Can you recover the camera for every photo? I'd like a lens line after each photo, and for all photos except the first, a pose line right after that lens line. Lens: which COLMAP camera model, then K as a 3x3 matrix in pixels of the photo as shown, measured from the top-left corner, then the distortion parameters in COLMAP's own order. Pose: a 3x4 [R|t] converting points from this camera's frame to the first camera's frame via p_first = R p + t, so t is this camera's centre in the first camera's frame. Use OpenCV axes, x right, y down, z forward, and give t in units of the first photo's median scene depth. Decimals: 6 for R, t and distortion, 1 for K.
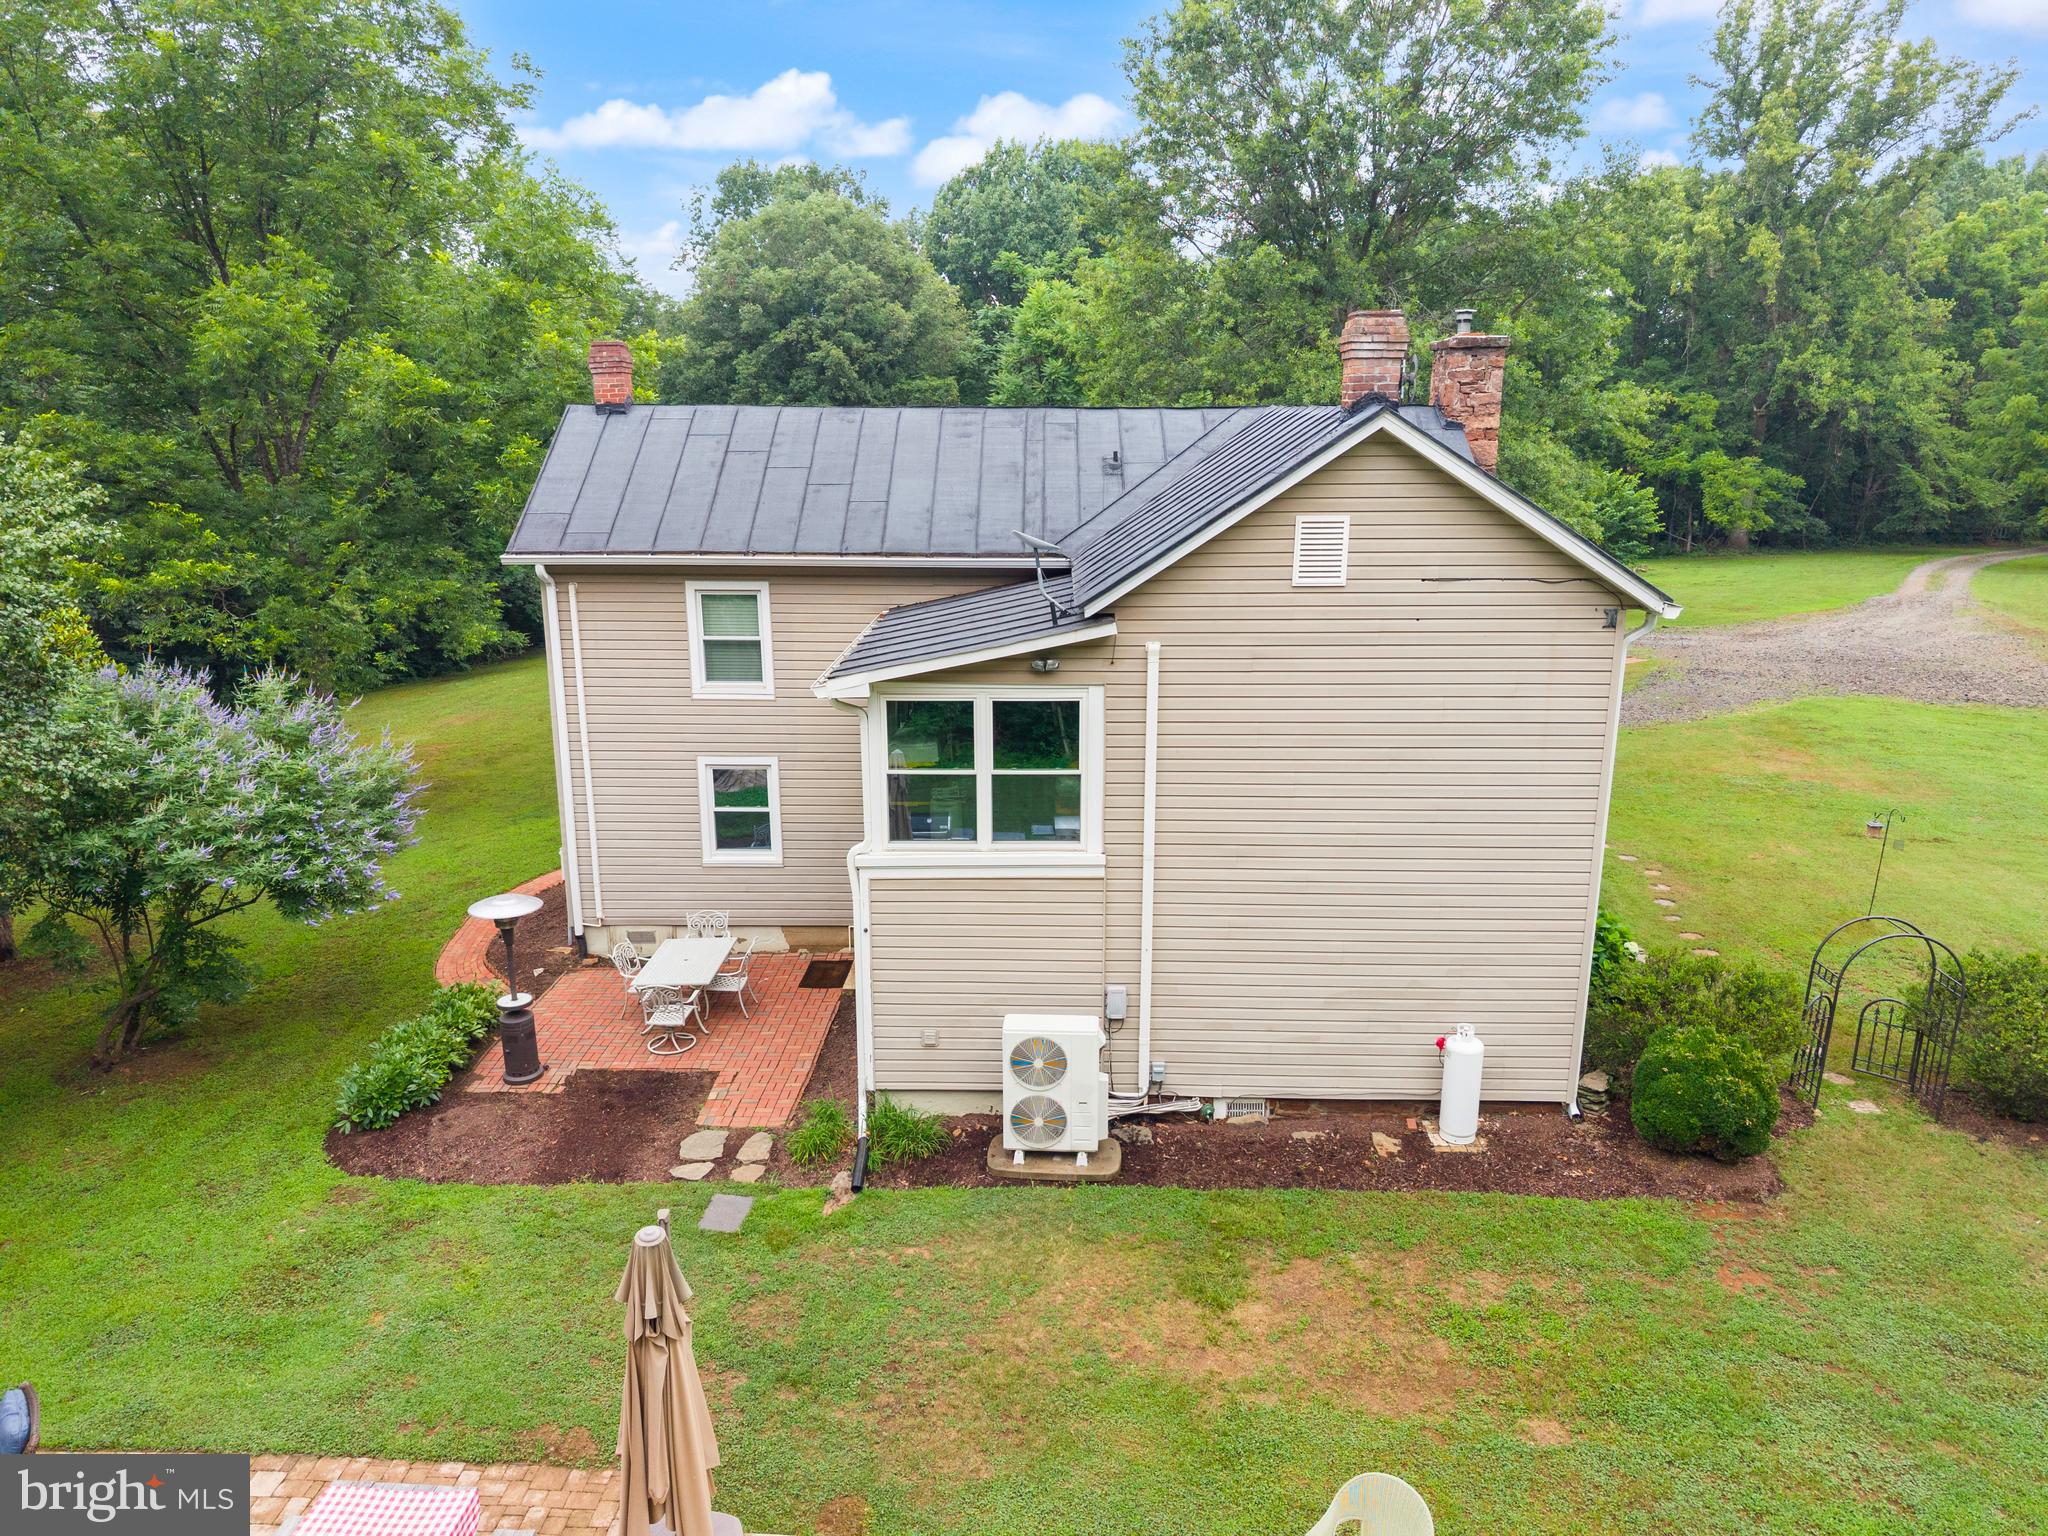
lens RADIAL K [[1402.3, 0, 1017.7], [0, 1402.3, 747.4], [0, 0, 1]] dist [0.019936, -0.003039]
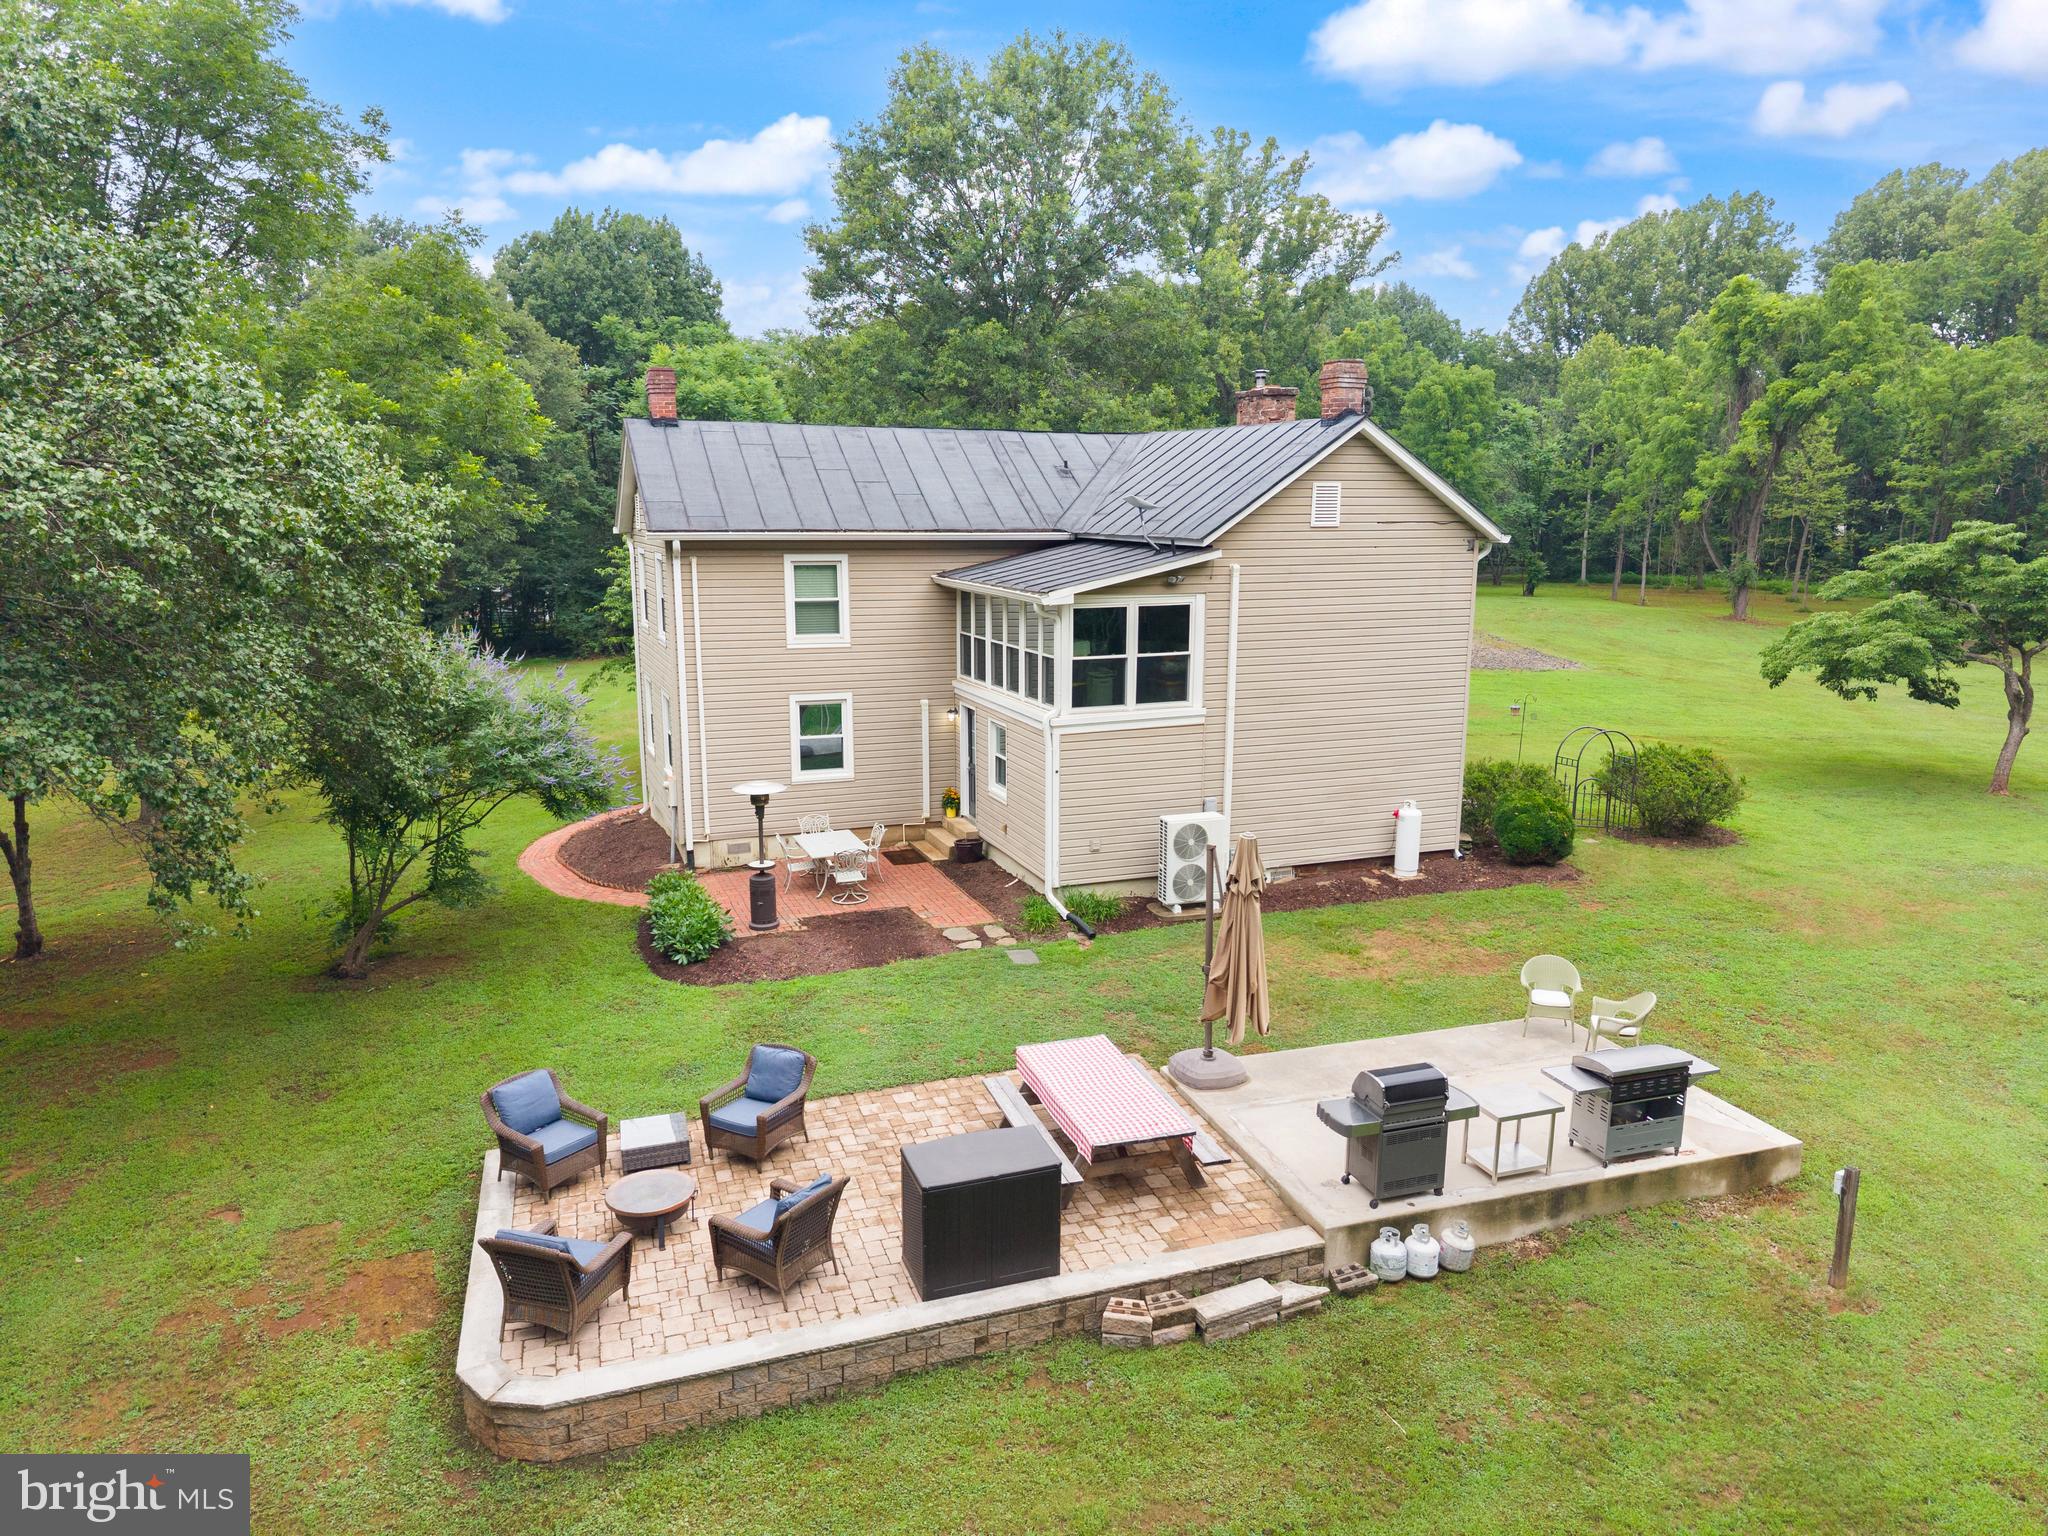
lens RADIAL K [[1377.9, 0, 1024.0], [0, 1377.9, 768.0], [0, 0, 1]] dist [0.066883, -0.110765]
pose [[0.924083, -0.069786, 0.375767, -0.669603], [0.083484, 0.996303, -0.020274, 0.152116], [-0.372963, 0.050106, 0.926492, -0.300373]]
